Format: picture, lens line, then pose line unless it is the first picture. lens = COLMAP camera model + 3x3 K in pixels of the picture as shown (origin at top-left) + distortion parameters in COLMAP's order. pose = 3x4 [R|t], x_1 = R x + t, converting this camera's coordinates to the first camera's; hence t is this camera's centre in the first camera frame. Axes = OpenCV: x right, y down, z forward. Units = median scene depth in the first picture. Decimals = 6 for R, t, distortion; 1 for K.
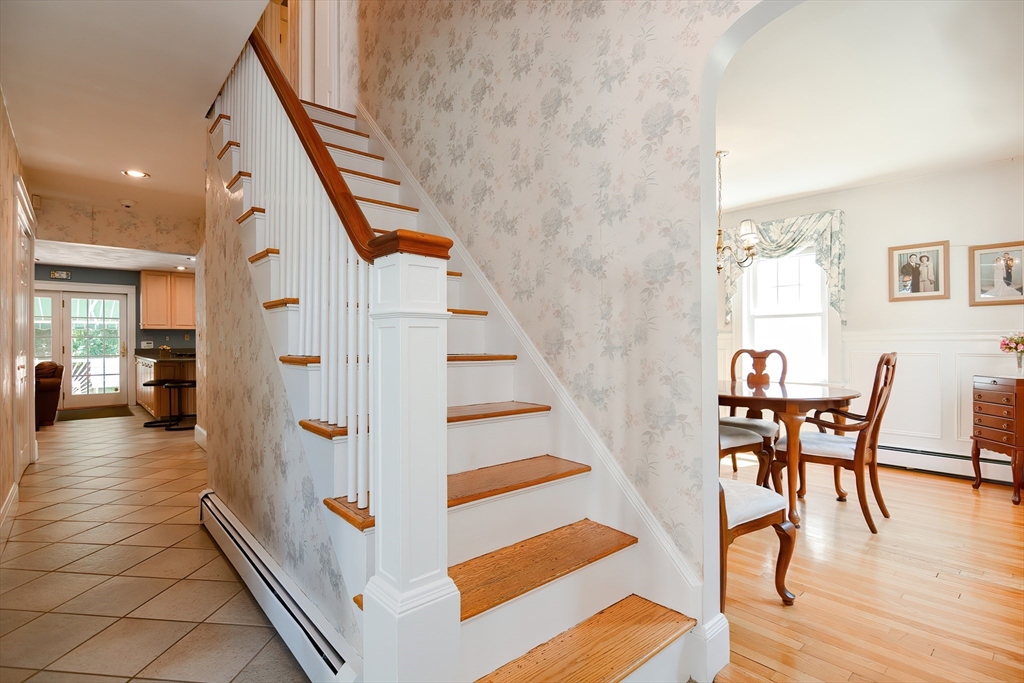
lens RADIAL K [[496.0, 0, 506.5], [0, 496.0, 336.1], [0, 0, 1]] dist [-0.000363, -0.004789]
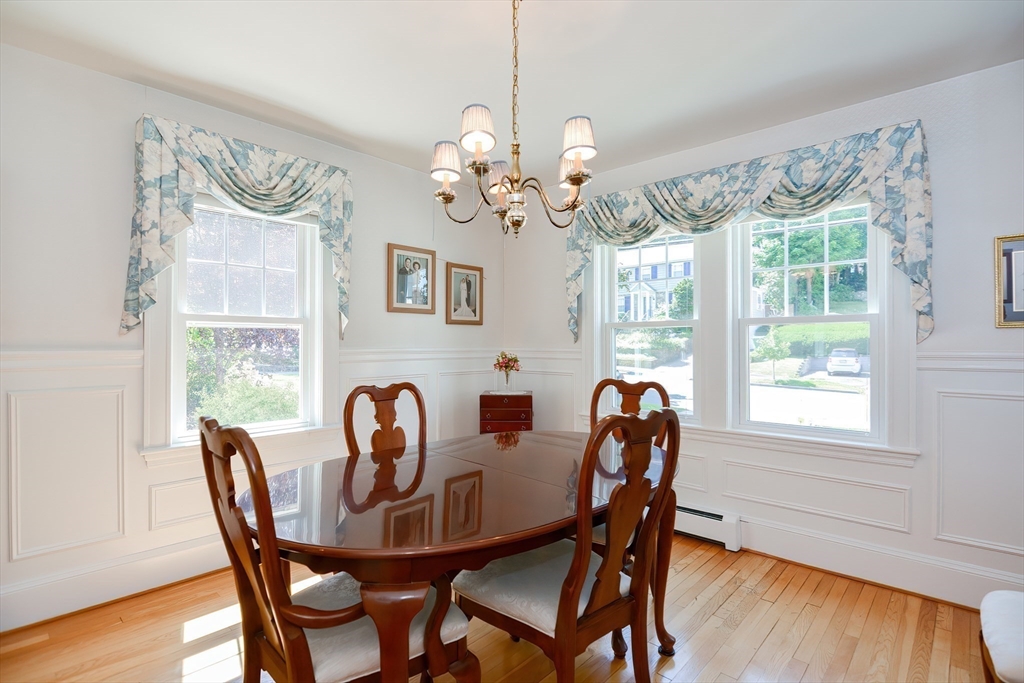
lens RADIAL K [[496.0, 0, 510.5], [0, 496.0, 342.8], [0, 0, 1]] dist [-0.000363, -0.004789]
pose [[-0.115829, 0.007989, 0.993237, -0.038081], [-0.008803, 0.999920, -0.009069, -0.014398], [-0.993230, -0.009794, -0.115749, 0.917978]]
